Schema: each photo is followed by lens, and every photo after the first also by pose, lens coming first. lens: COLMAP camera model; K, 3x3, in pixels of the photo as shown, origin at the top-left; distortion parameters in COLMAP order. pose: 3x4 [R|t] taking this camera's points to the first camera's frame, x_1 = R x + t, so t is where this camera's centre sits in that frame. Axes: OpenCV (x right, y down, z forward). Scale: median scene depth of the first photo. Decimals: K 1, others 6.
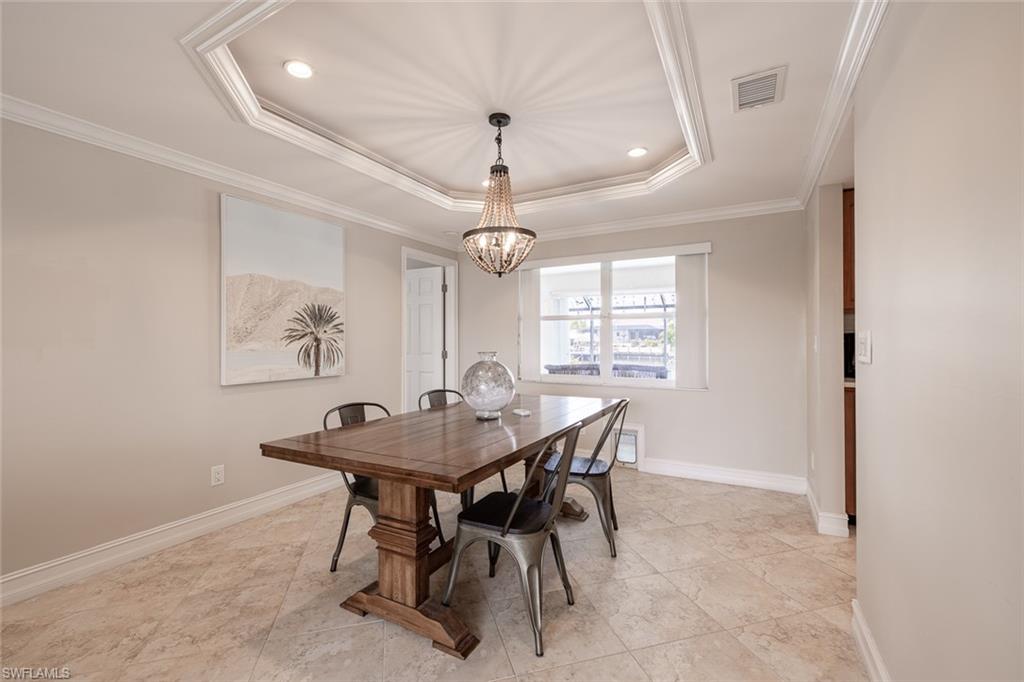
lens RADIAL K [[429.5, 0, 512.7], [0, 429.5, 337.7], [0, 0, 1]] dist [0.001664, 0.000271]
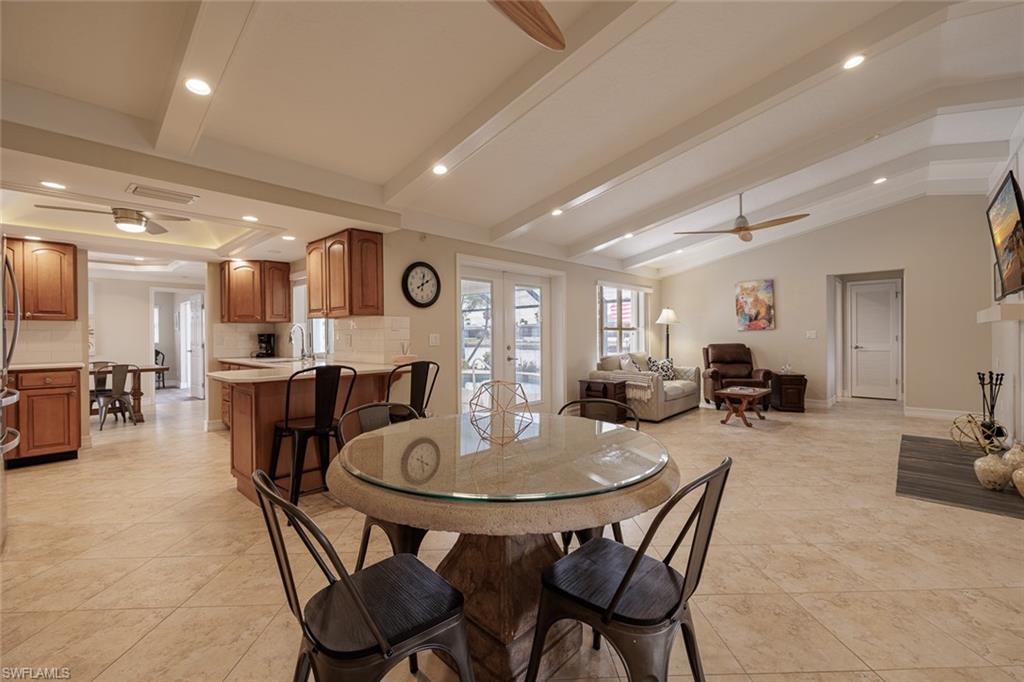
lens RADIAL K [[429.5, 0, 512.7], [0, 429.5, 337.7], [0, 0, 1]] dist [0.001664, 0.000271]
pose [[0.970306, -0.007134, -0.241775, 2.318228], [0.009939, 0.999897, 0.010382, 0.003923], [0.241676, -0.012477, 0.970277, -0.568310]]
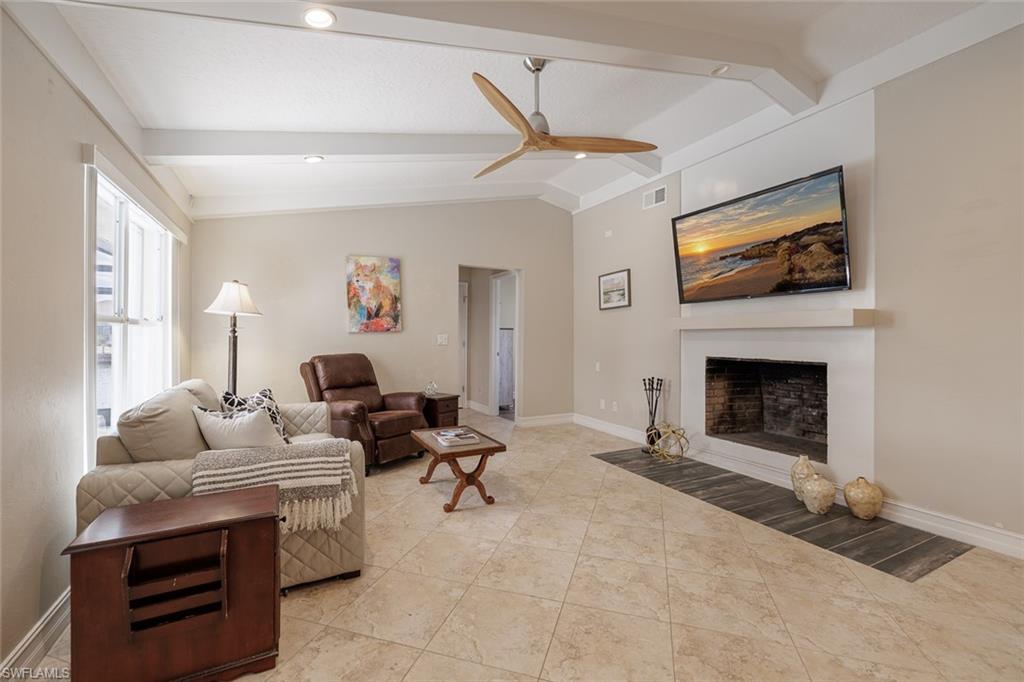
lens RADIAL K [[429.5, 0, 512.7], [0, 429.5, 337.7], [0, 0, 1]] dist [0.001664, 0.000271]
pose [[0.553427, 0.001633, 0.832896, 2.030483], [-0.006696, 0.999974, 0.002489, 0.012355], [-0.832871, -0.006955, 0.553424, 0.794194]]
